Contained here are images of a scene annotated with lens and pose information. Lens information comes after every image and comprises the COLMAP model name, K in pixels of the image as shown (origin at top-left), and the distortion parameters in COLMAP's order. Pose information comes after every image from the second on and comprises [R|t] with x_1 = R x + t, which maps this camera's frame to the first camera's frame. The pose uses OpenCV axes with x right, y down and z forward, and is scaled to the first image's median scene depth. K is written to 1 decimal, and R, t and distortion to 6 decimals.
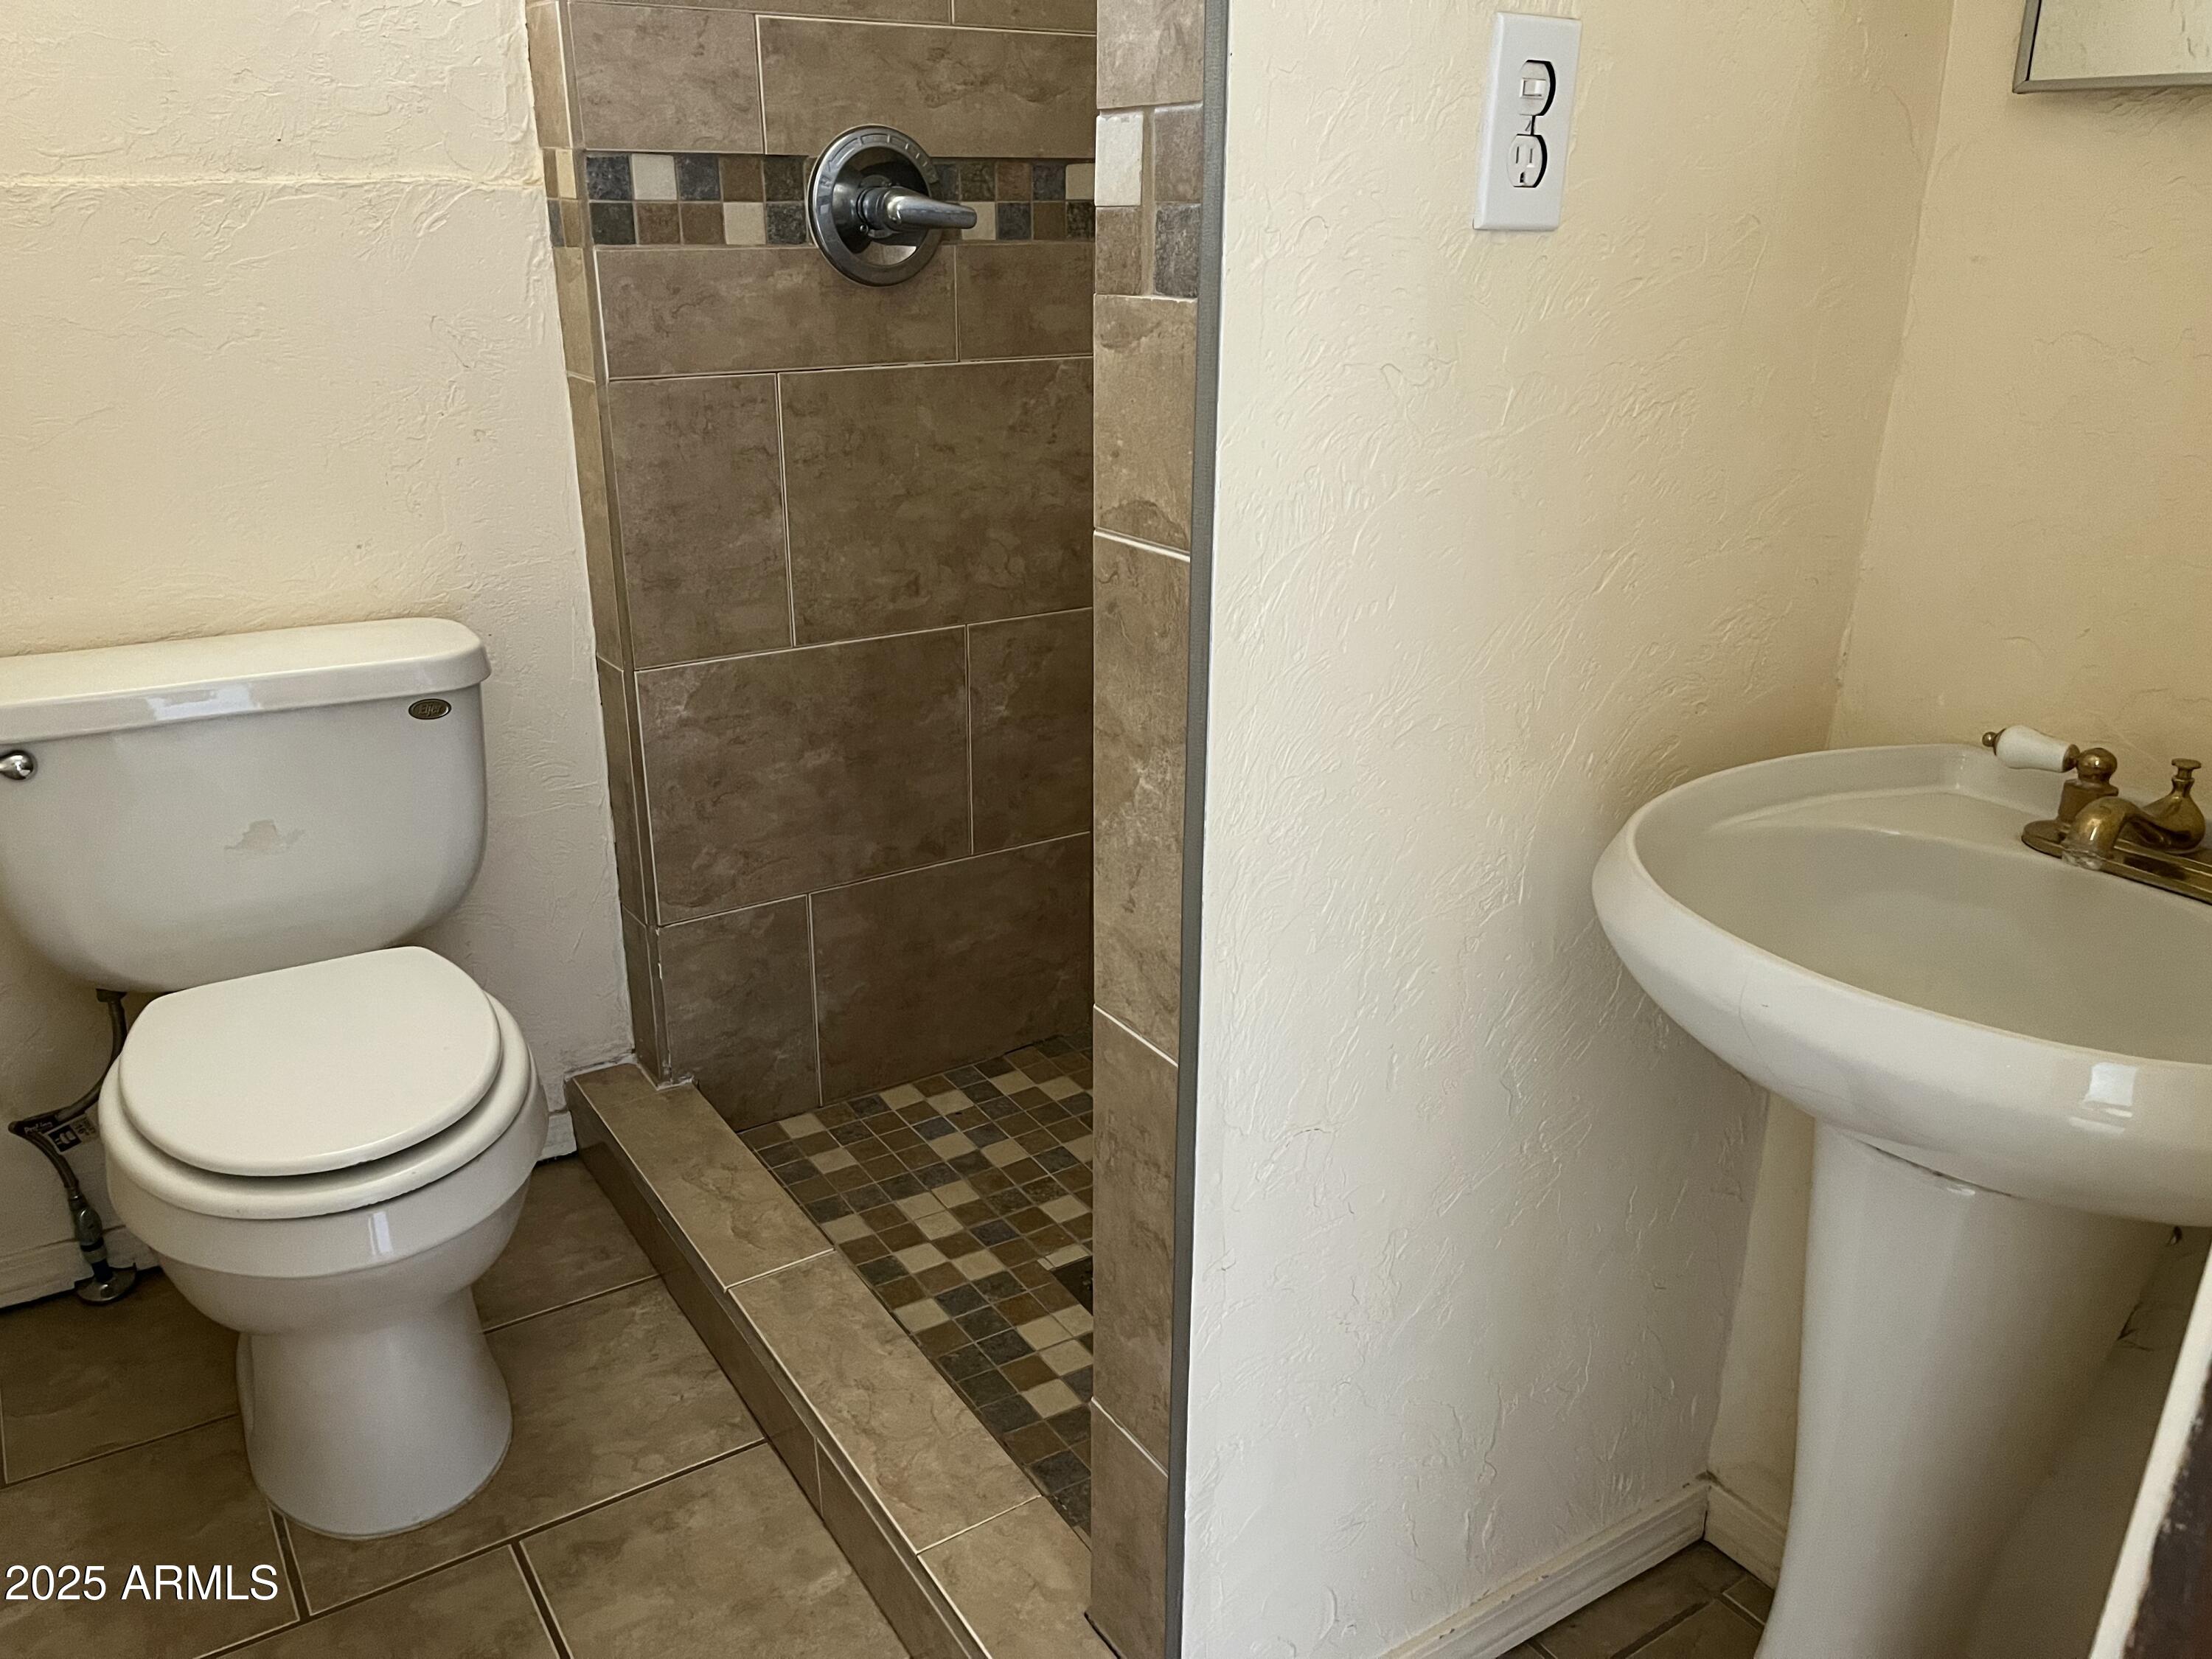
lens RADIAL K [[1694.5, 0, 1110.4], [0, 1694.5, 844.0], [0, 0, 1]] dist [0.074218, -0.098653]
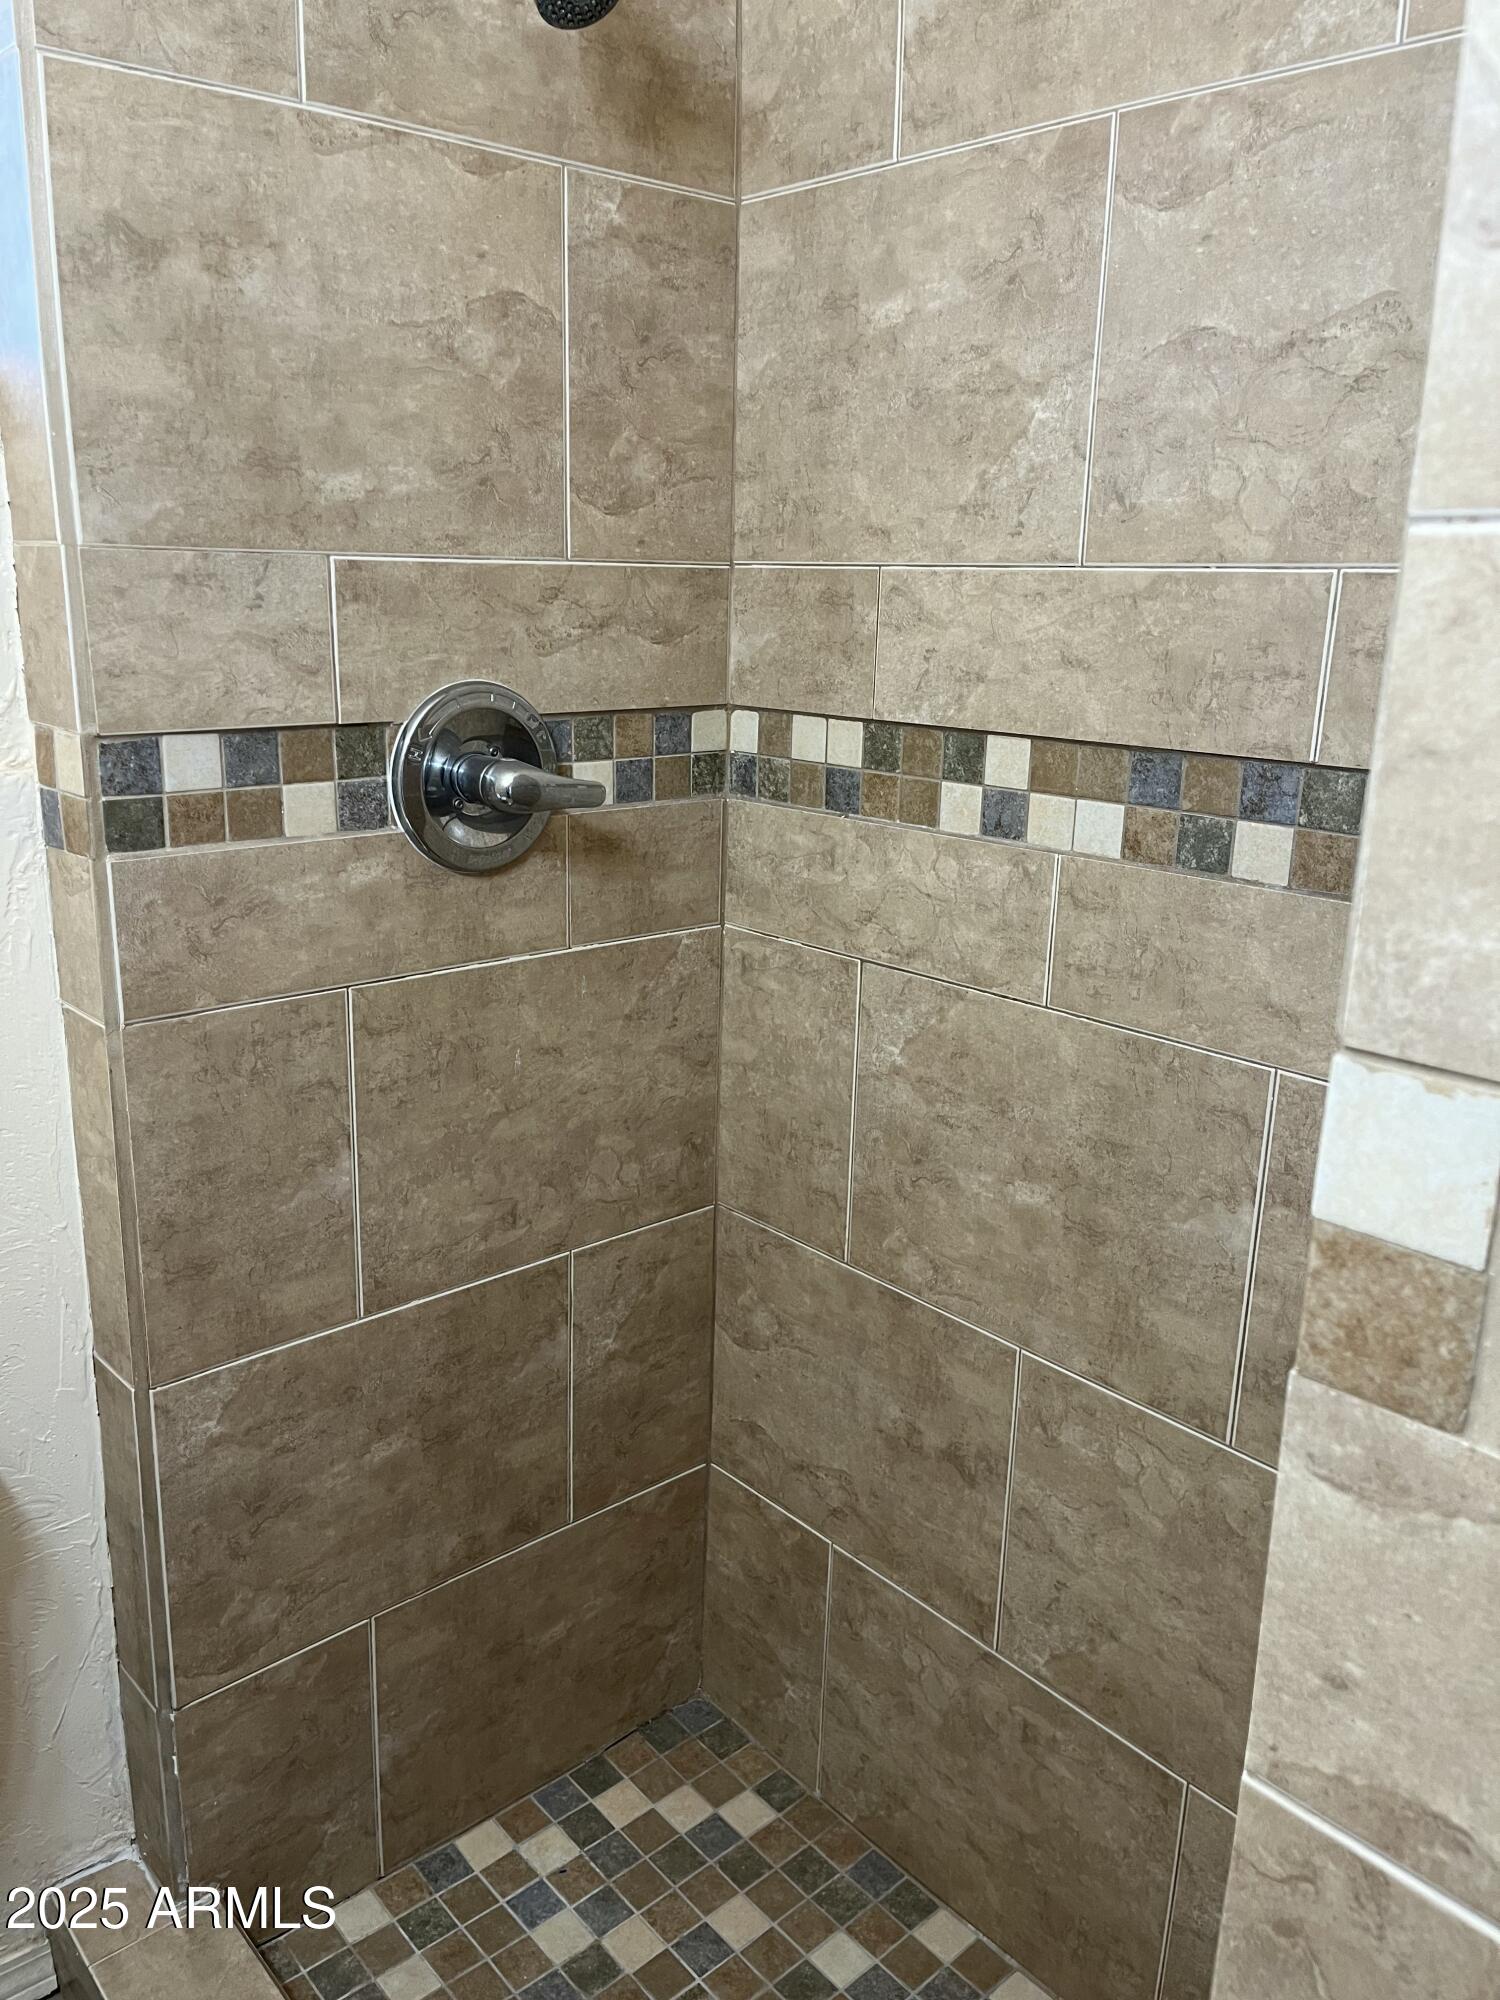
lens RADIAL K [[1532.1, 0, 740.7], [0, 1532.1, 1000.4], [0, 0, 1]] dist [0.074218, -0.098653]
pose [[0.990477, -0.020322, 0.136170, -0.114591], [0.033248, 0.995080, -0.093333, -0.199635], [-0.133603, 0.096972, 0.986279, 0.290834]]
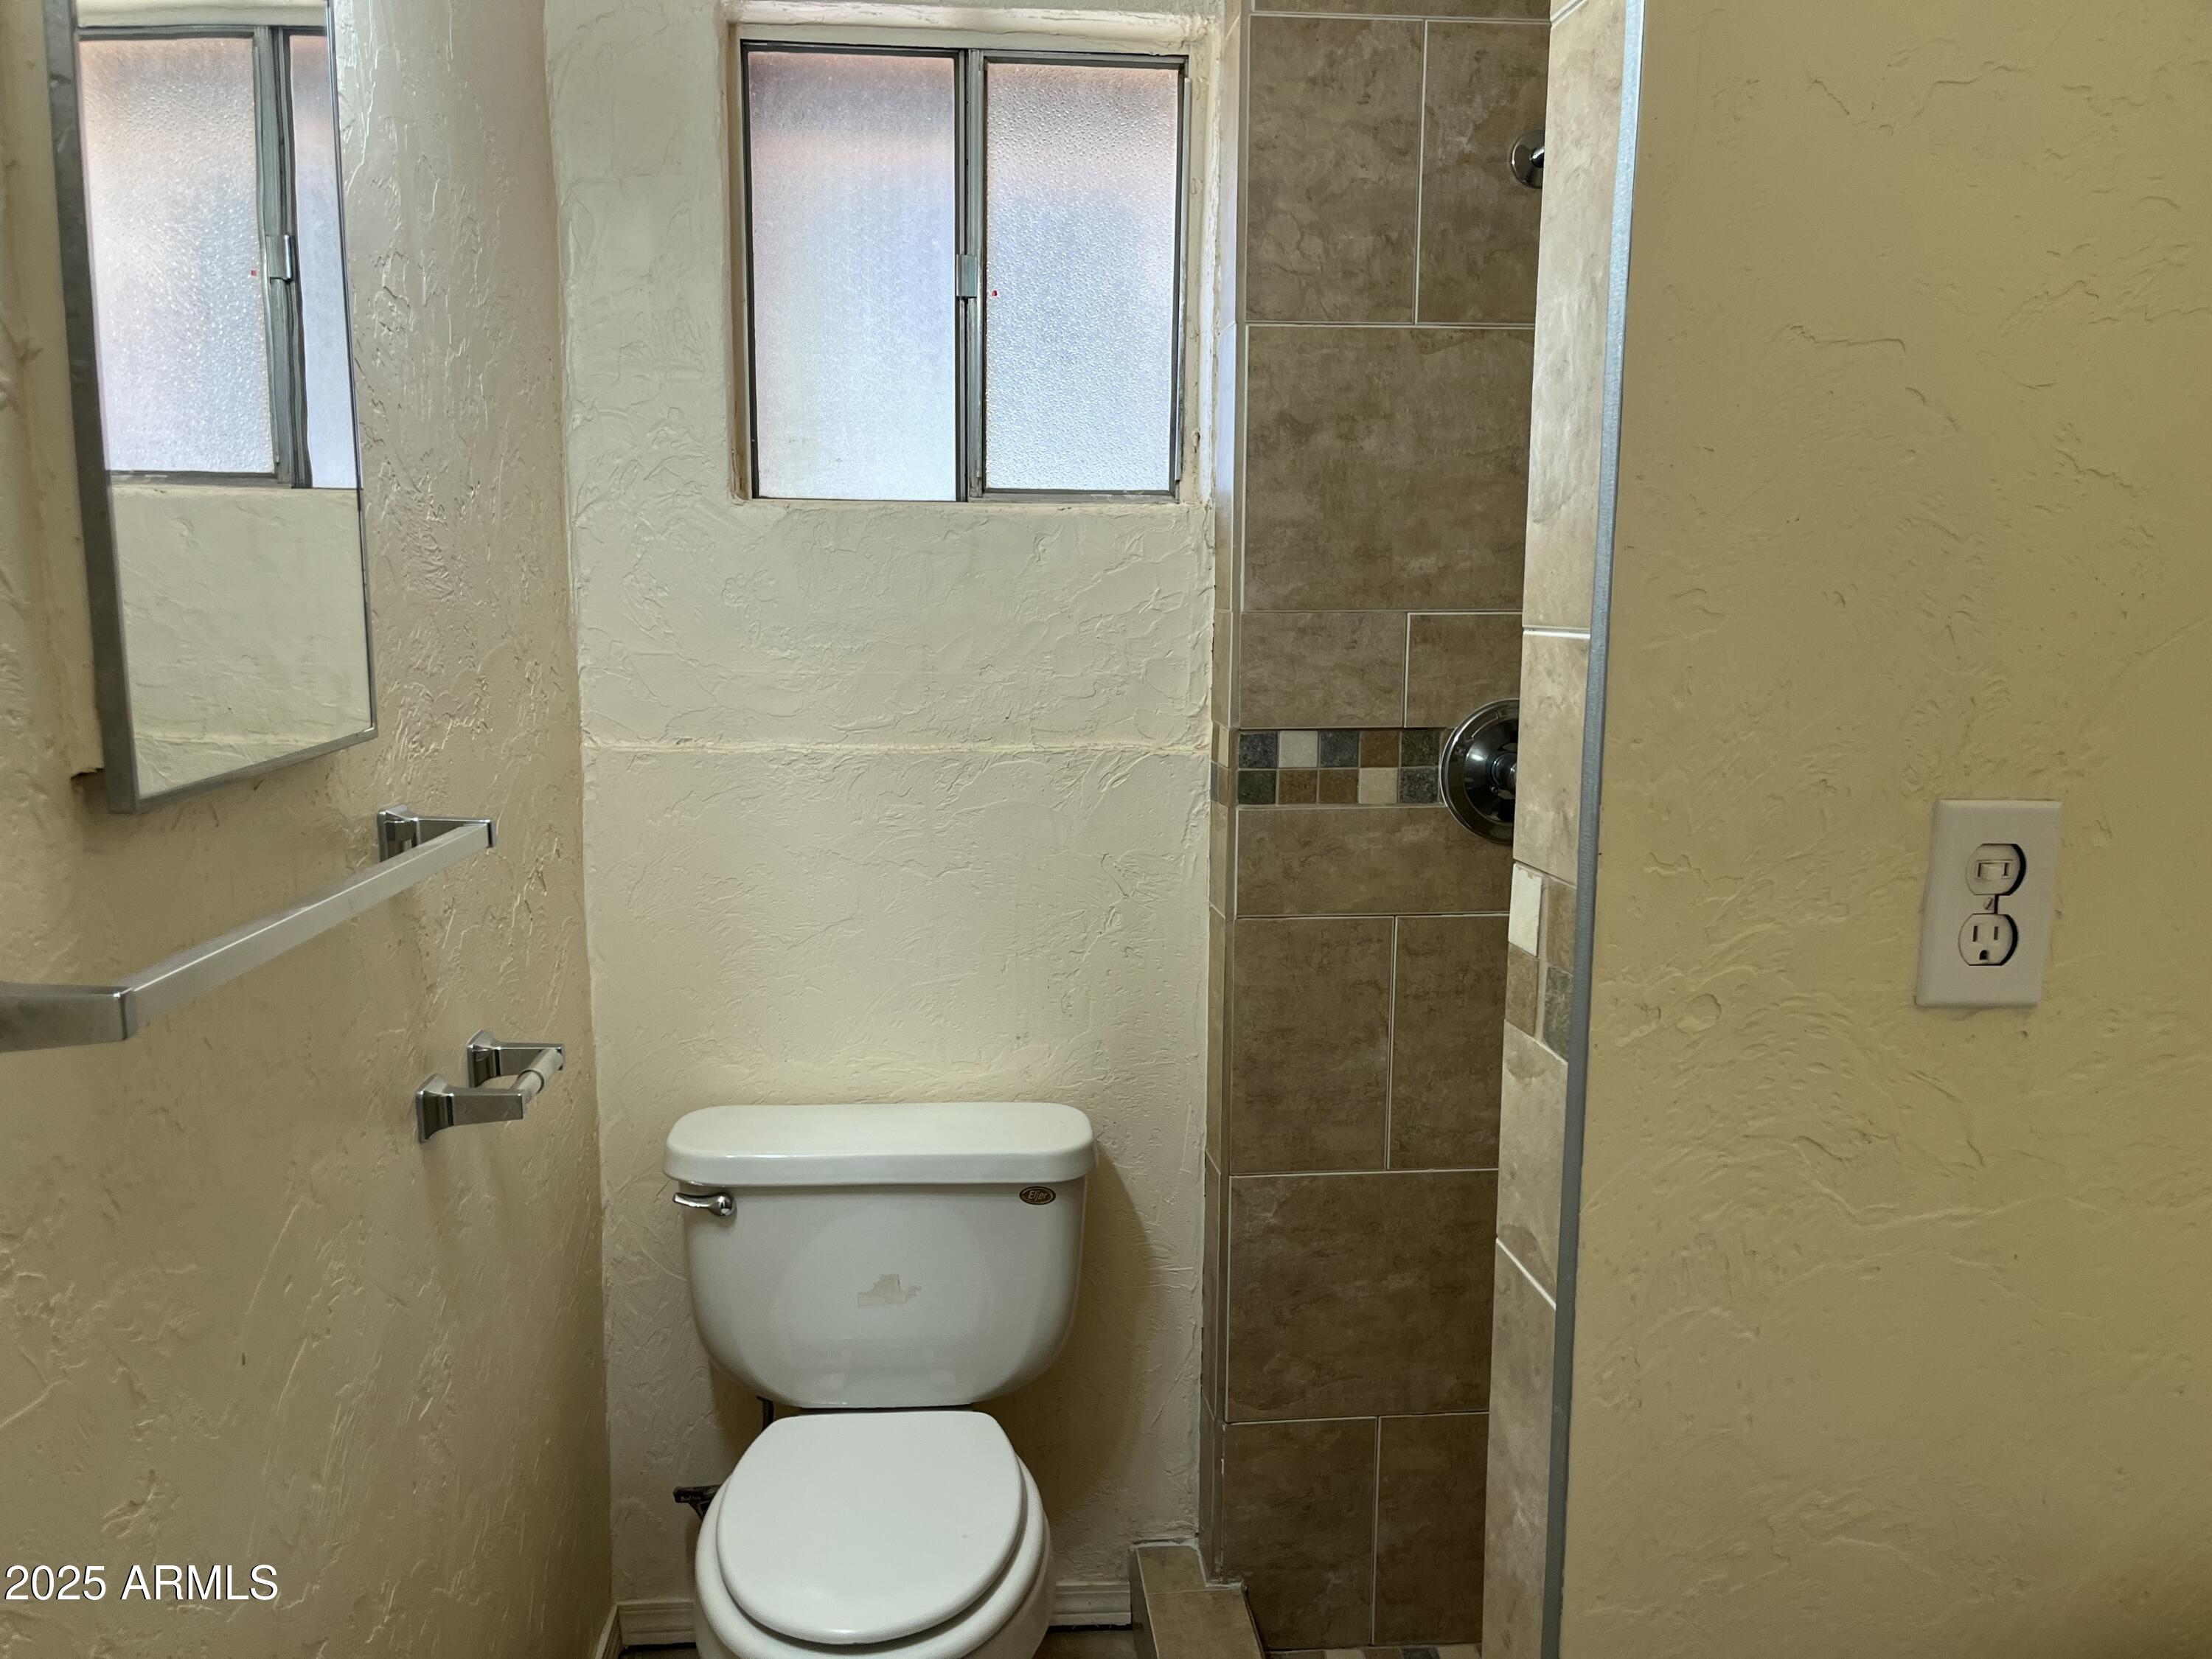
lens RADIAL K [[1694.5, 0, 1068.7], [0, 1694.5, 843.7], [0, 0, 1]] dist [0.074218, -0.098653]
pose [[0.880271, 0.068742, -0.469466, 0.119115], [-0.167761, 0.970630, -0.172434, -0.103550], [0.443824, 0.230547, 0.865949, -0.015908]]
